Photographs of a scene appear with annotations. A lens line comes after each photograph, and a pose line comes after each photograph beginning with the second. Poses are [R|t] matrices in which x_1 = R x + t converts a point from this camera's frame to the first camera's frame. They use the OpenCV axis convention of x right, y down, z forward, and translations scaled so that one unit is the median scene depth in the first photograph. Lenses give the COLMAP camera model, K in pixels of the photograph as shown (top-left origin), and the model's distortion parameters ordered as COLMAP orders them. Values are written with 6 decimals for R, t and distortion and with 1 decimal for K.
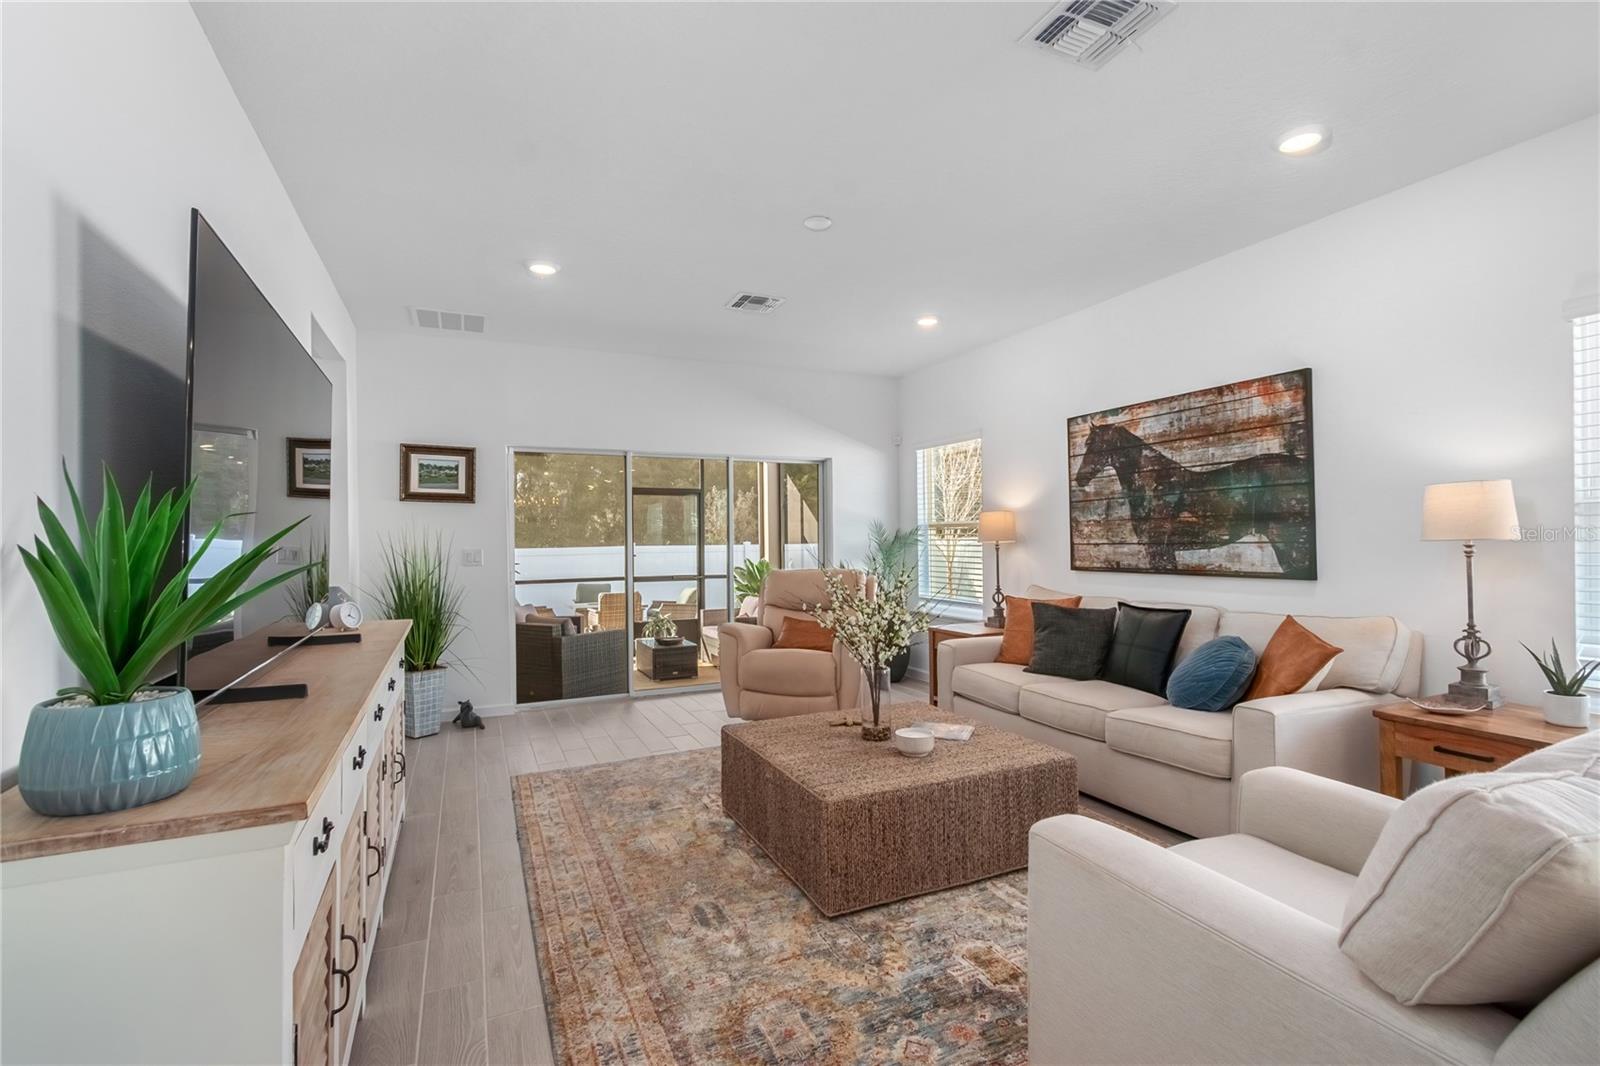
lens RADIAL K [[729.1, 0, 818.2], [0, 729.1, 534.0], [0, 0, 1]] dist [-0.001607, 0.000118]
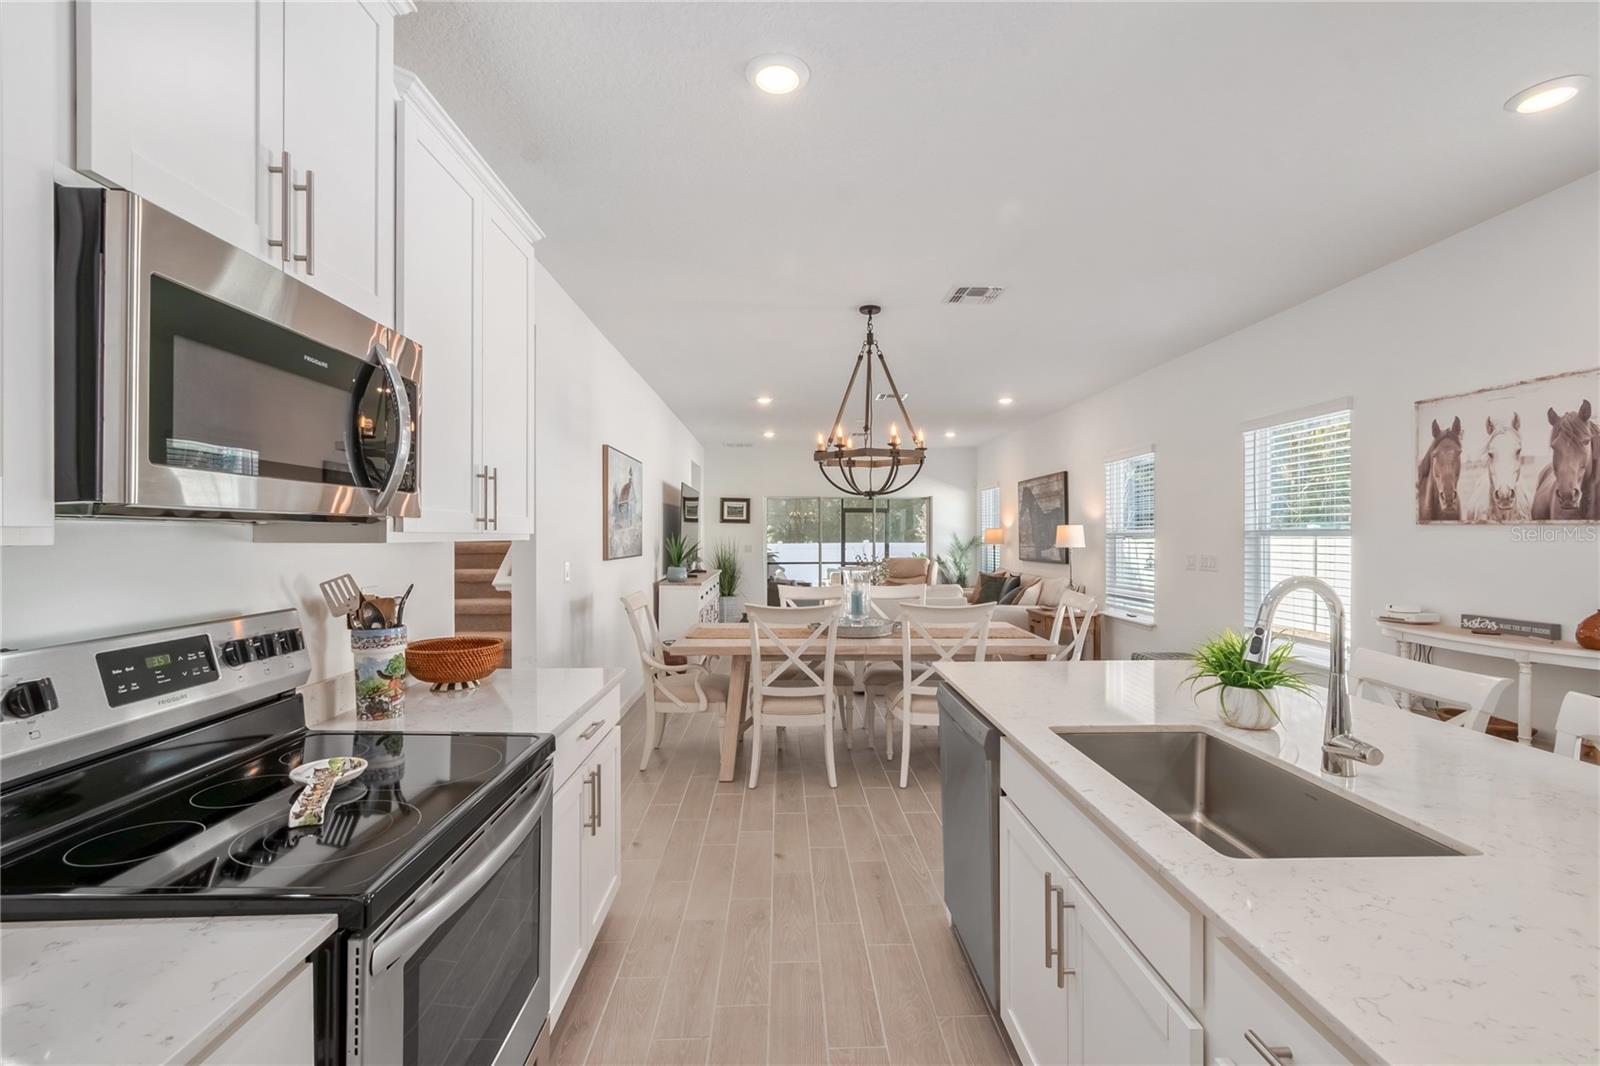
lens RADIAL K [[713.6, 0, 800.0], [0, 713.6, 533.0], [0, 0, 1]] dist [-0.000849, 0.000021]
pose [[0.911969, 0.010042, -0.410137, 0.566301], [-0.009163, 0.999950, 0.004109, -0.024842], [0.410157, 0.000011, 0.912015, -0.926894]]
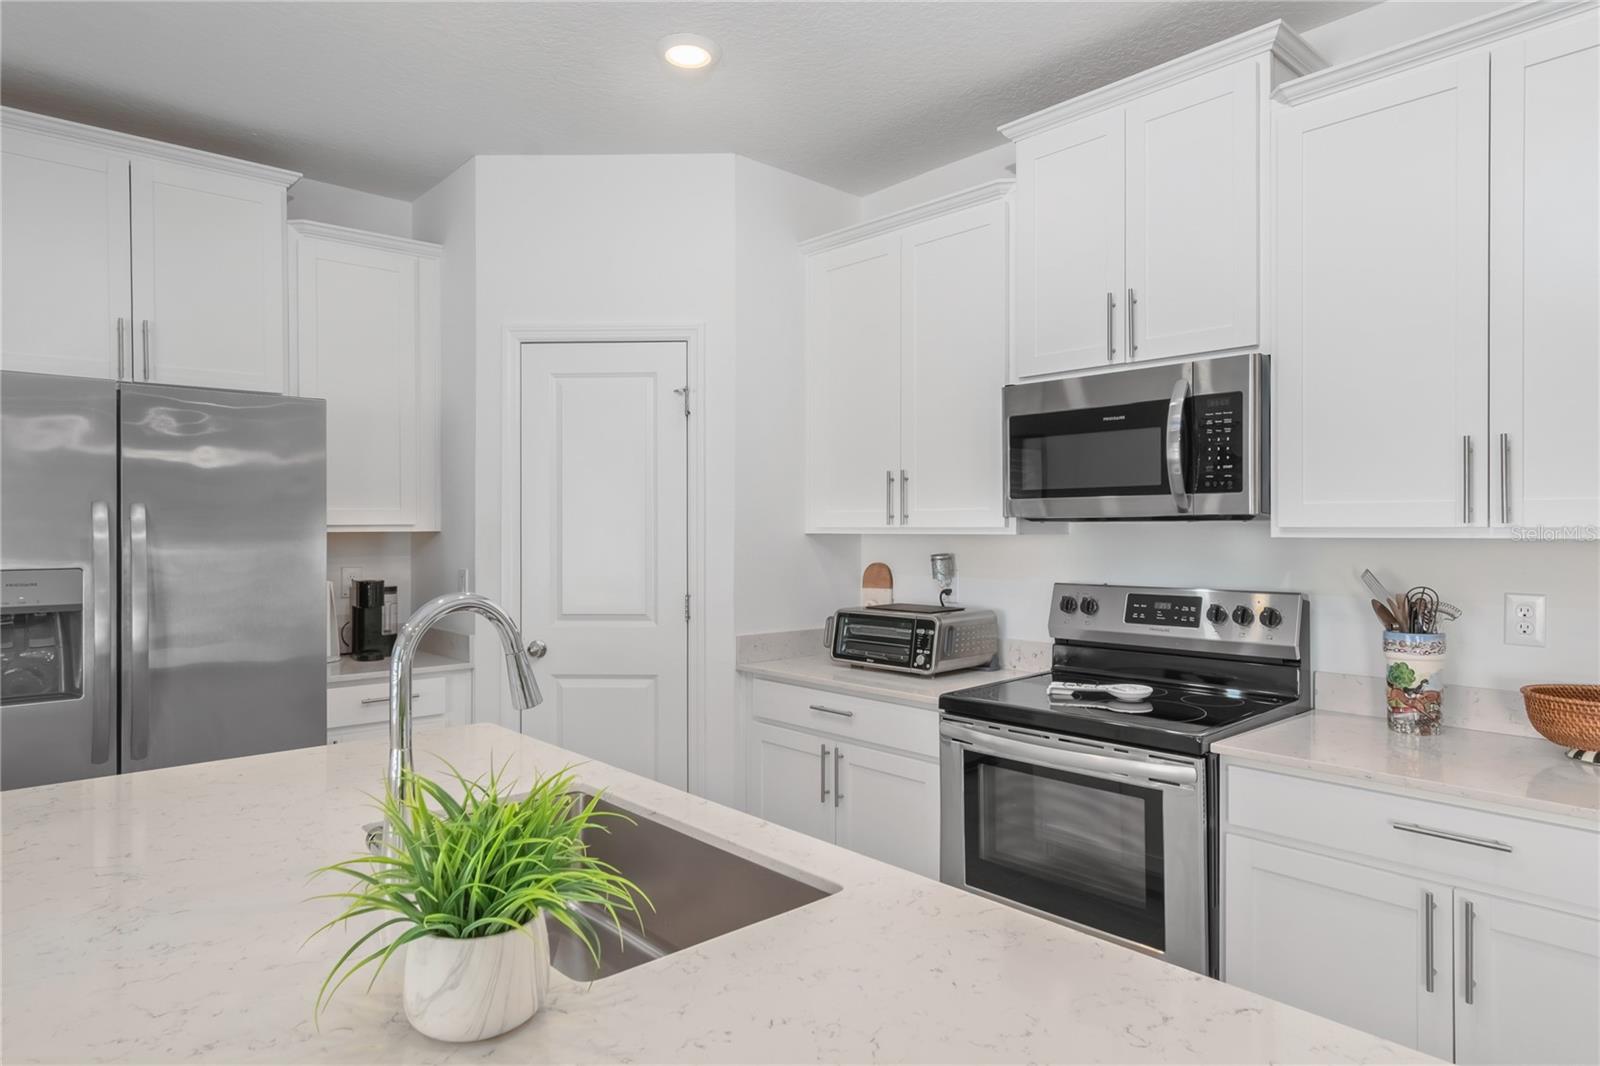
lens RADIAL K [[958.6, 0, 836.8], [0, 958.6, 528.8], [0, 0, 1]] dist [-0.000041, -0.000001]
pose [[-0.955112, 0.010840, -0.296047, 0.603325], [0.012115, 0.999924, -0.002470, -0.022567], [0.295998, -0.005946, -0.955170, -0.332778]]
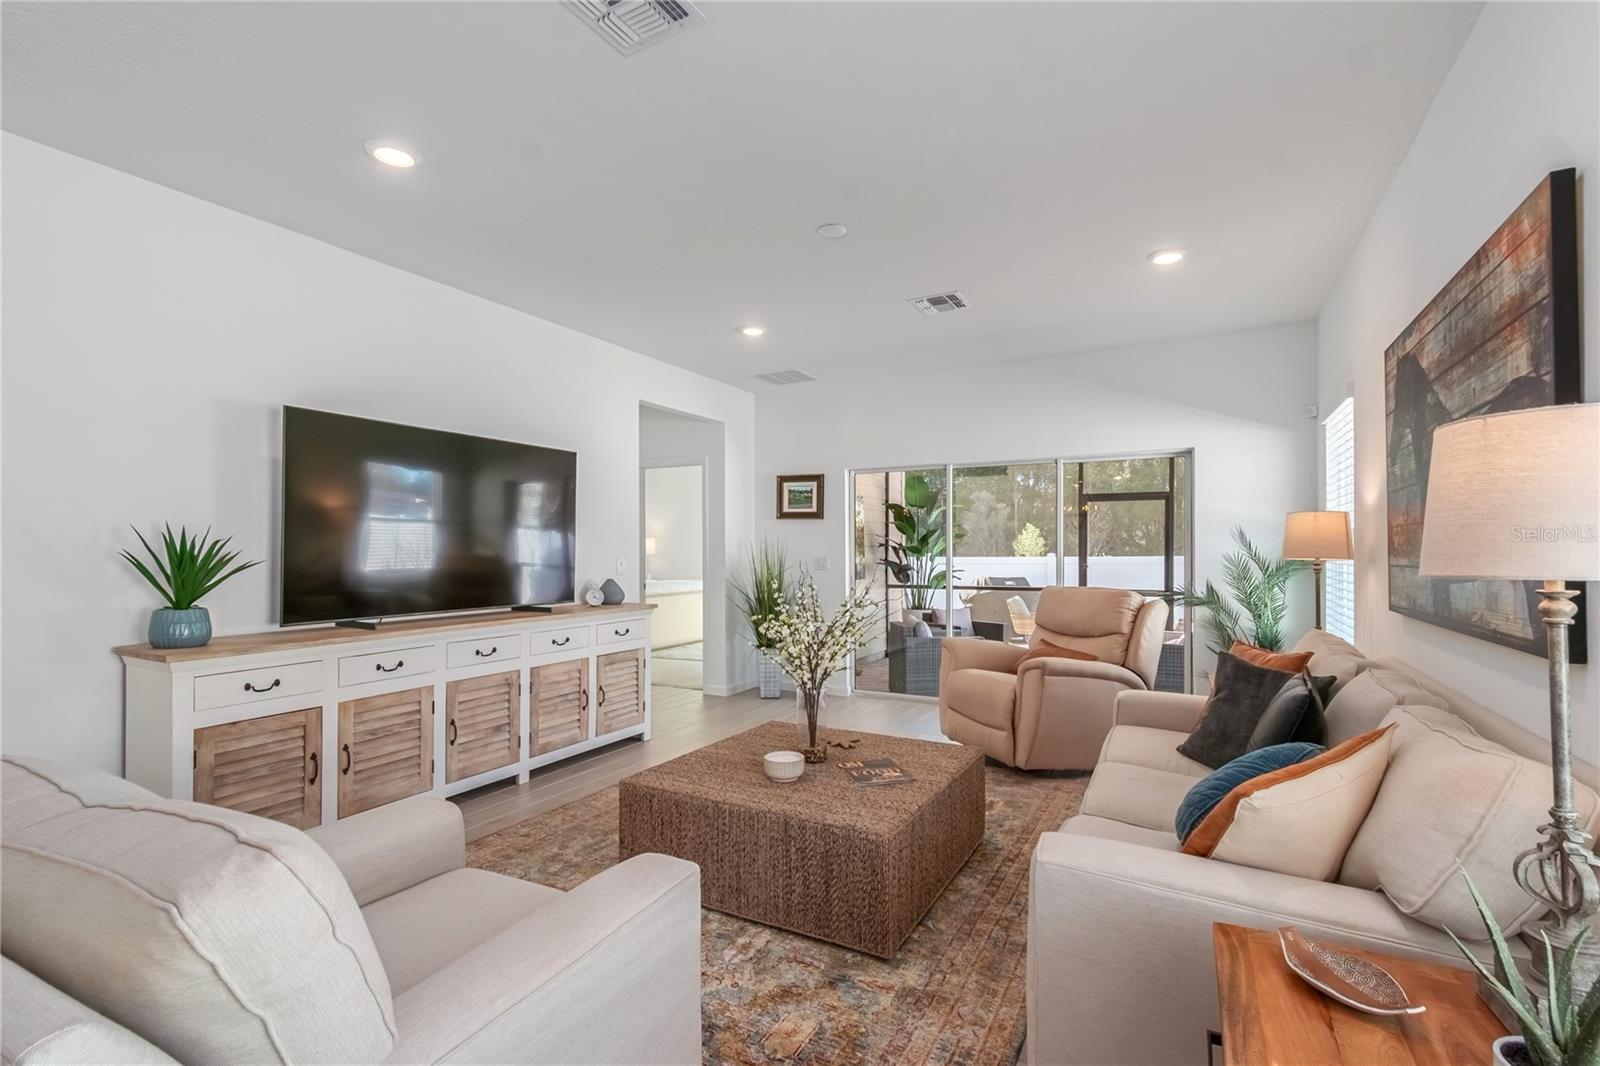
lens RADIAL K [[727.2, 0, 798.7], [0, 727.2, 553.5], [0, 0, 1]] dist [-0.000069, 0.000120]
pose [[0.586047, 0.013785, -0.810160, 0.517077], [0.001124, 0.999840, 0.017826, -0.006485], [0.810276, -0.011357, 0.585938, 0.259670]]
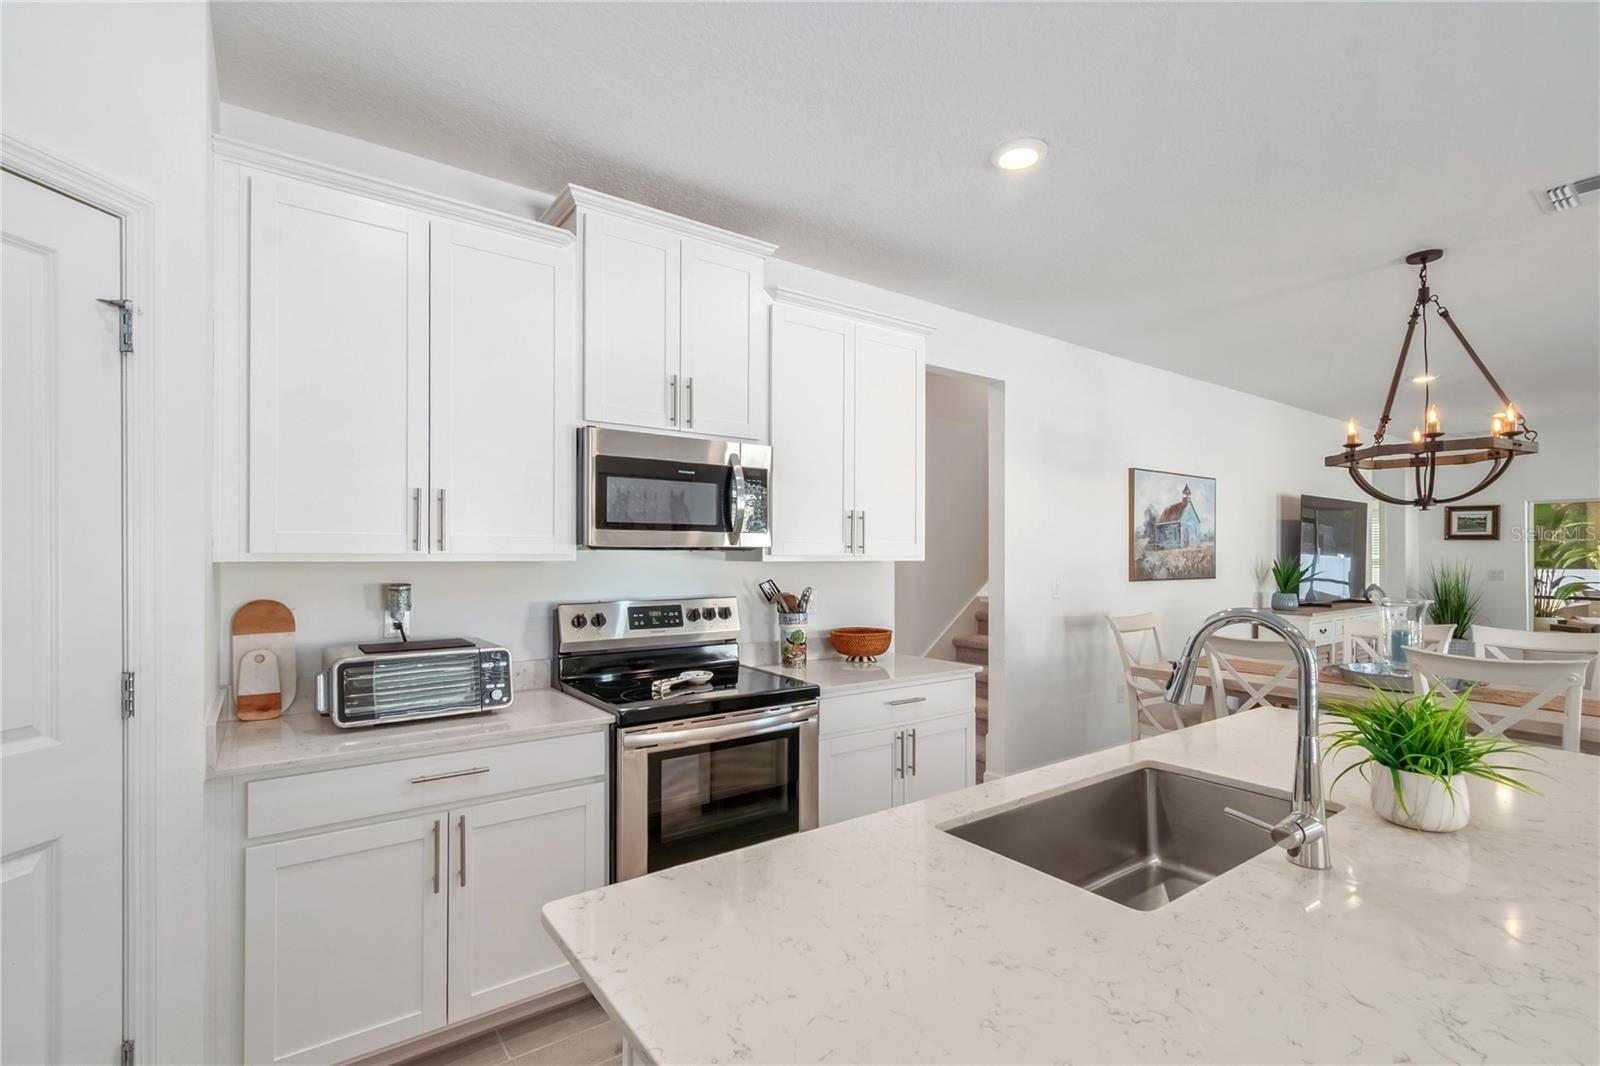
lens RADIAL K [[727.2, 0, 798.7], [0, 727.2, 553.5], [0, 0, 1]] dist [-0.000069, 0.000120]
pose [[0.178768, 0.008518, -0.983854, 0.826645], [-0.000034, 0.999963, 0.008652, -0.028356], [0.983891, -0.001514, 0.178761, -0.786334]]
